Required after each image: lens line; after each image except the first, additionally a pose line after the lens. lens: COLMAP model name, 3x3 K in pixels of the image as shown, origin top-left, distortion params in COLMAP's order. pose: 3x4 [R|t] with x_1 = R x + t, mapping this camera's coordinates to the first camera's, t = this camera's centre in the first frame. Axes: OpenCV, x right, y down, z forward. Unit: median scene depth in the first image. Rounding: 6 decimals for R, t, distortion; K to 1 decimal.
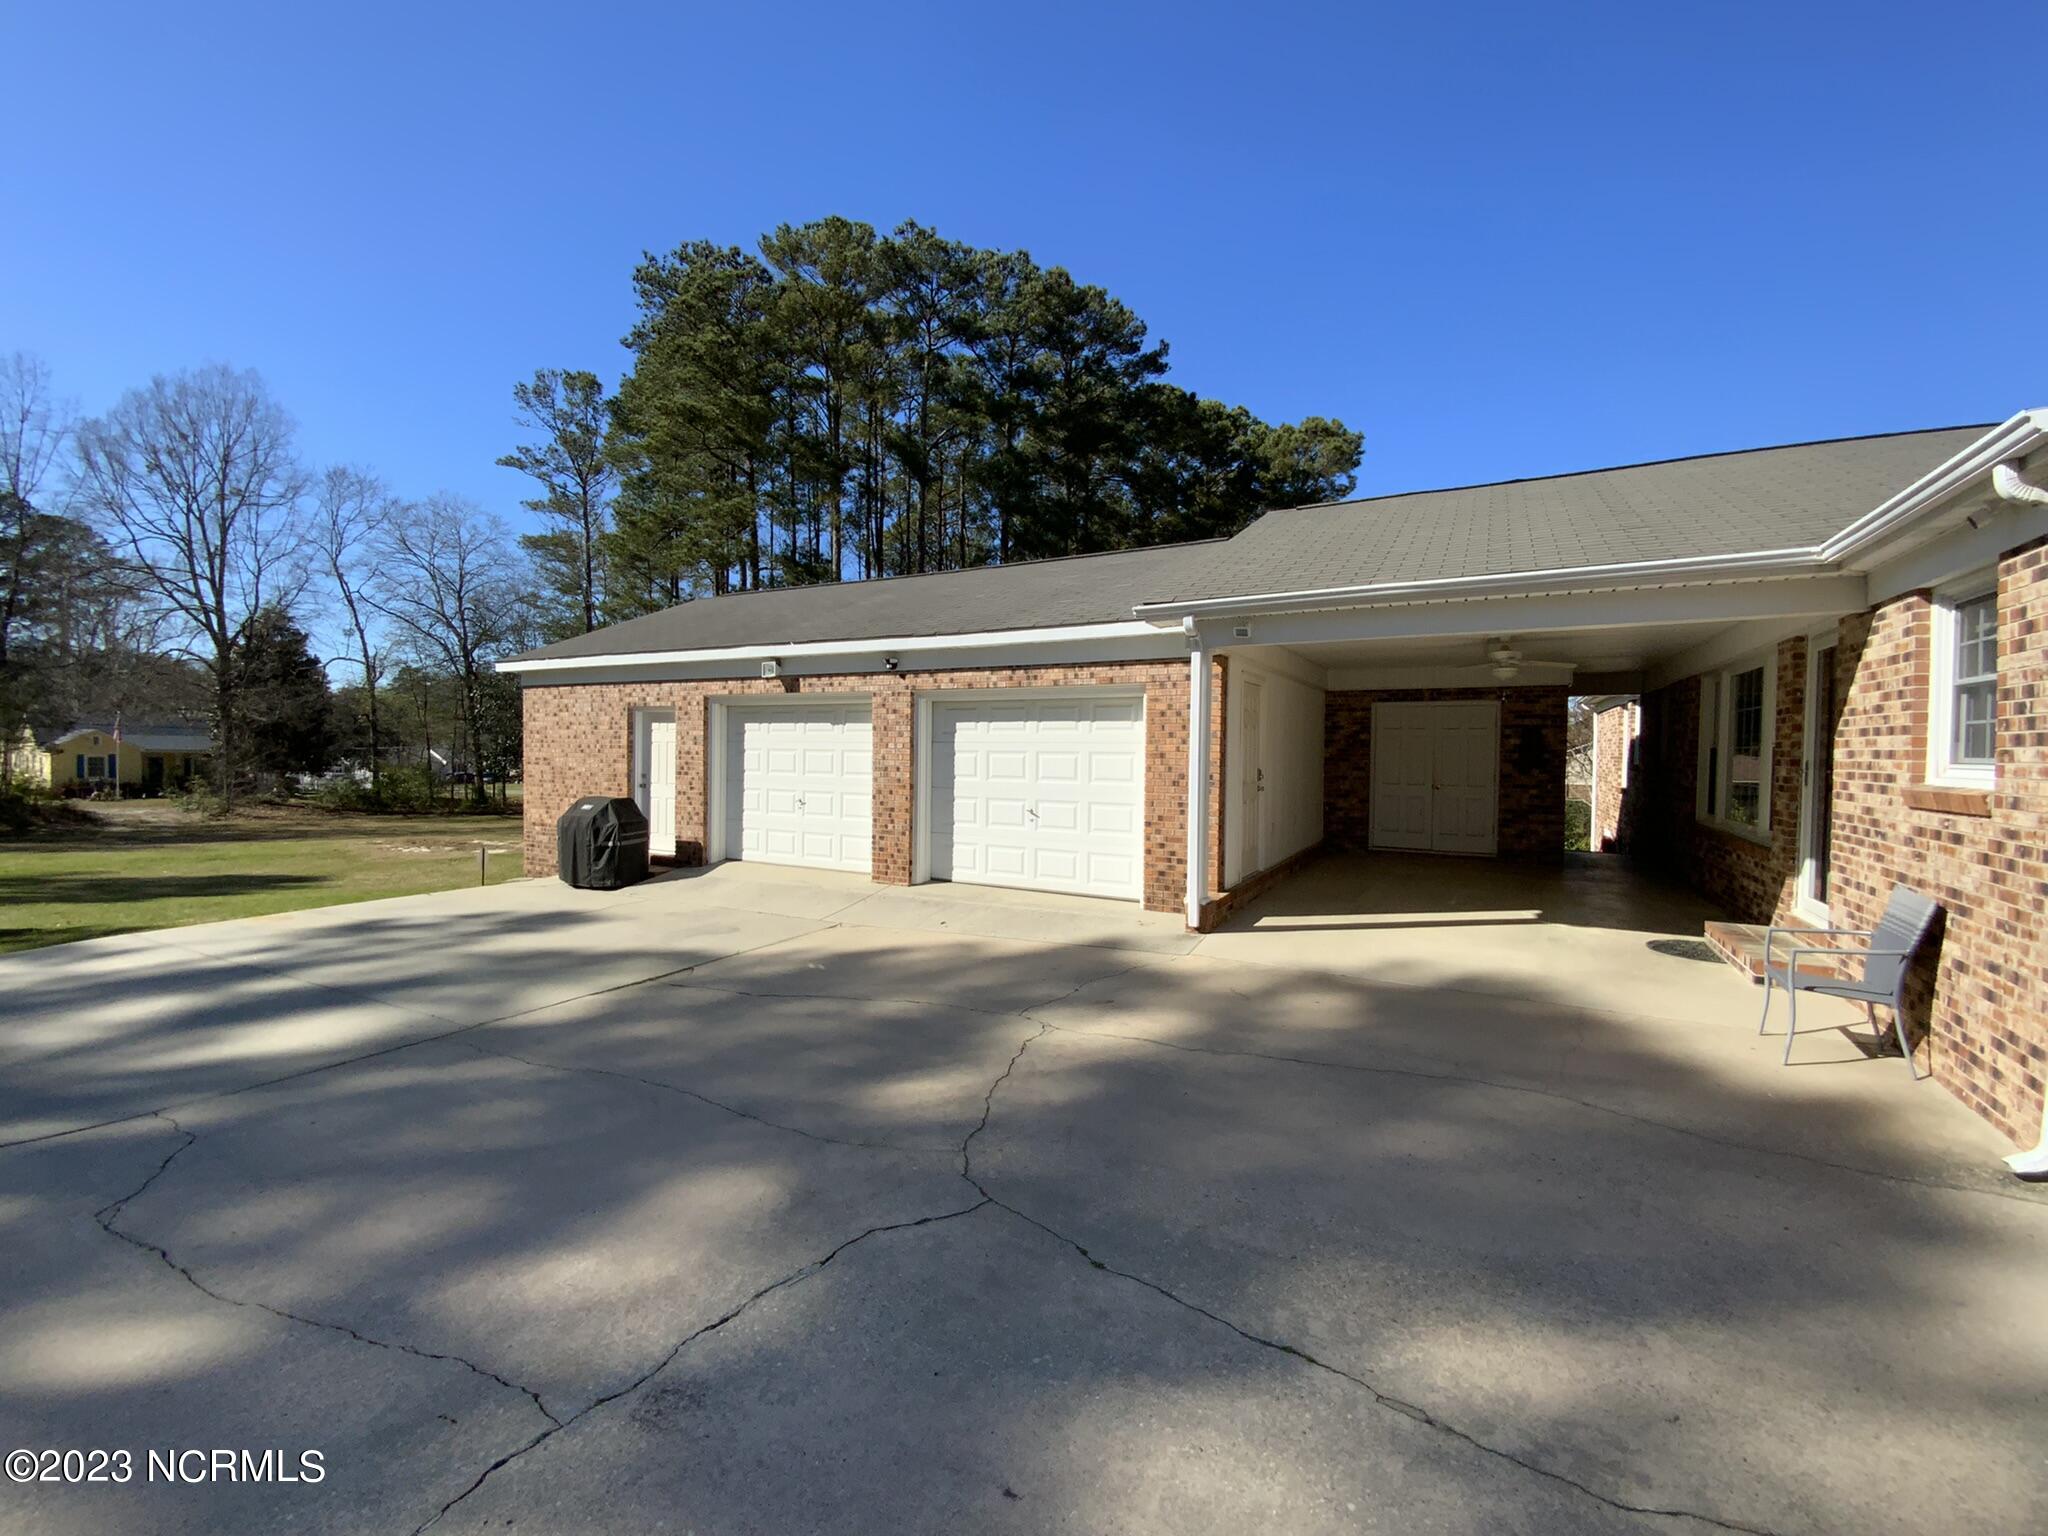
lens RADIAL K [[847.1, 0, 1025.7], [0, 847.1, 780.2], [0, 0, 1]] dist [0.095707, -0.050700]
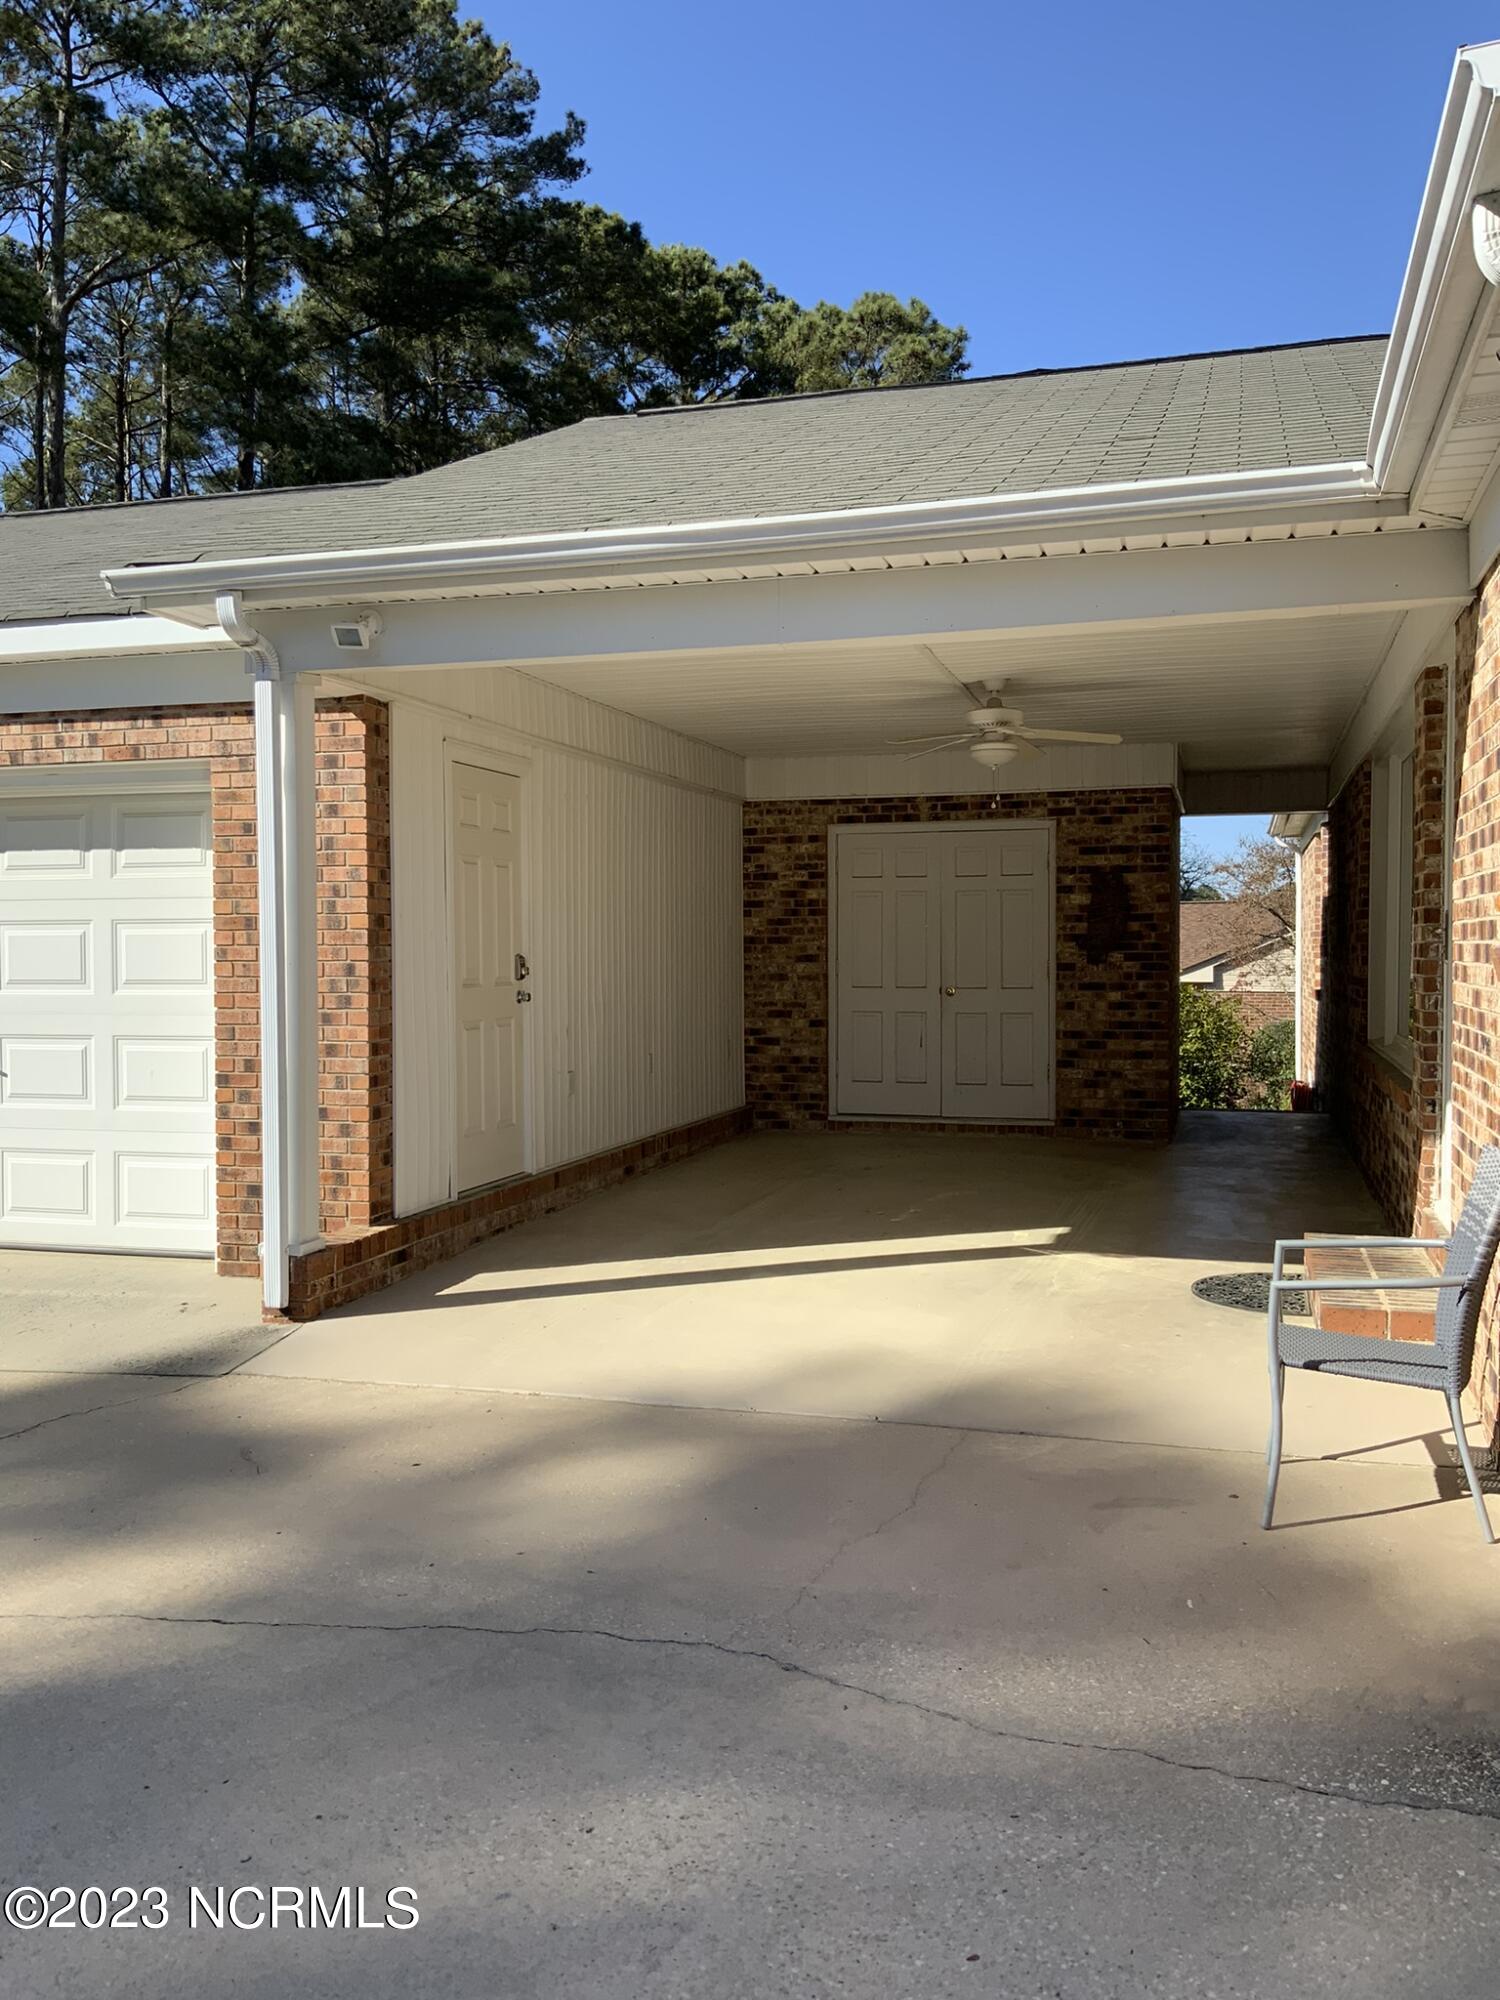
lens RADIAL K [[1677.9, 0, 750.0], [0, 1677.9, 1000.0], [0, 0, 1]] dist [0.152688, -0.164289]
pose [[0.981084, -0.021574, 0.192375, 0.178713], [0.022994, 0.999722, -0.005153, 0.015593], [-0.192210, 0.009479, 0.981308, 0.061870]]
